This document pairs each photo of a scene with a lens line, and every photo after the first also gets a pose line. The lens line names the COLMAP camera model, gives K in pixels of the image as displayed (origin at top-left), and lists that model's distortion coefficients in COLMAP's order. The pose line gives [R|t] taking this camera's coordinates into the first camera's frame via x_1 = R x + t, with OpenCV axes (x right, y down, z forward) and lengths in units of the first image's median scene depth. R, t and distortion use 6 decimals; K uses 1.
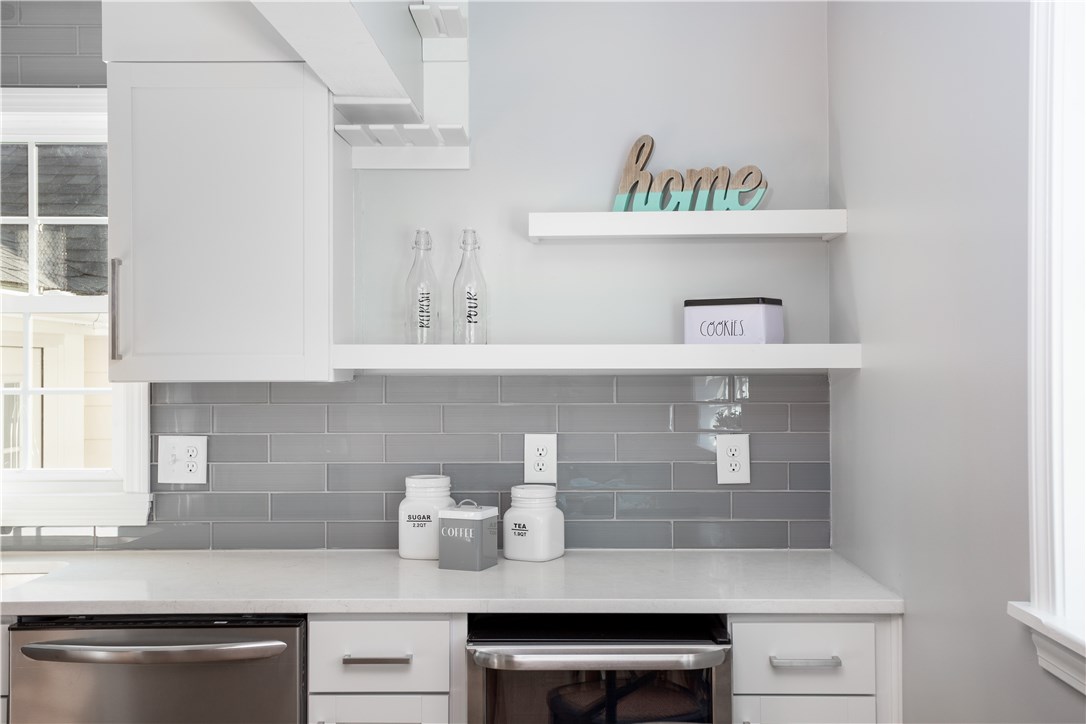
lens RADIAL K [[1239.4, 0, 543.0], [0, 1239.4, 362.0], [0, 0, 1]] dist [0.028974, 0.031325]
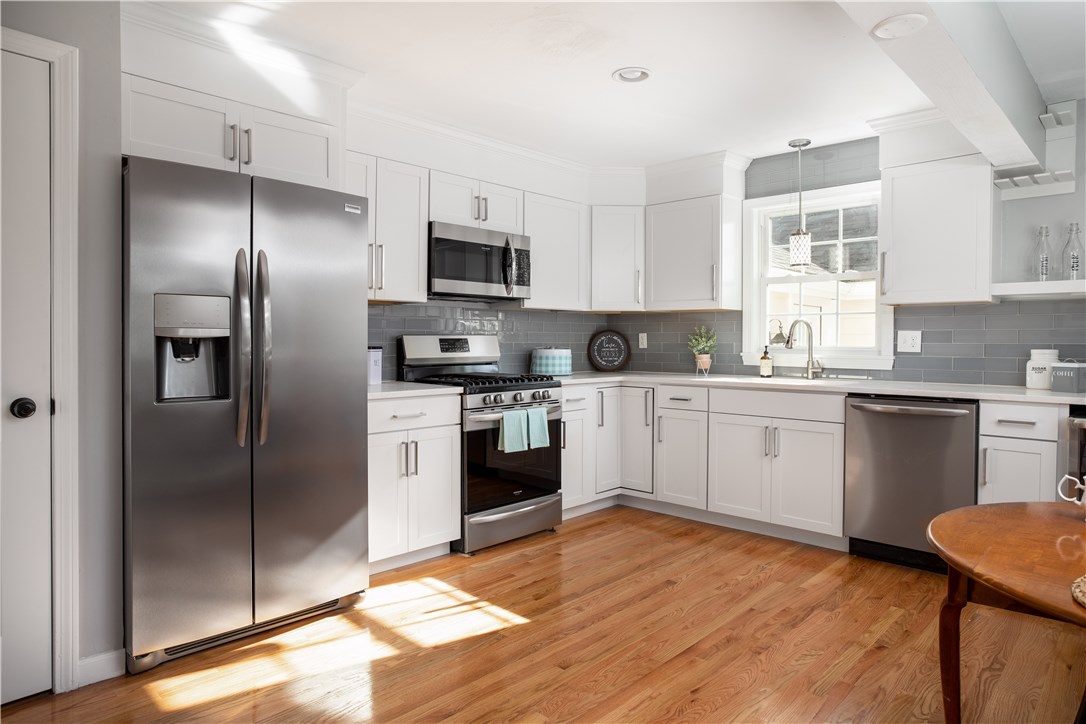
lens RADIAL K [[667.5, 0, 538.3], [0, 667.5, 358.5], [0, 0, 1]] dist [-0.070379, 0.059842]
pose [[0.737781, 0.018505, -0.674787, 0.017773], [0.010917, 0.999166, 0.039337, 0.058892], [0.674952, -0.036388, 0.736964, -0.349982]]
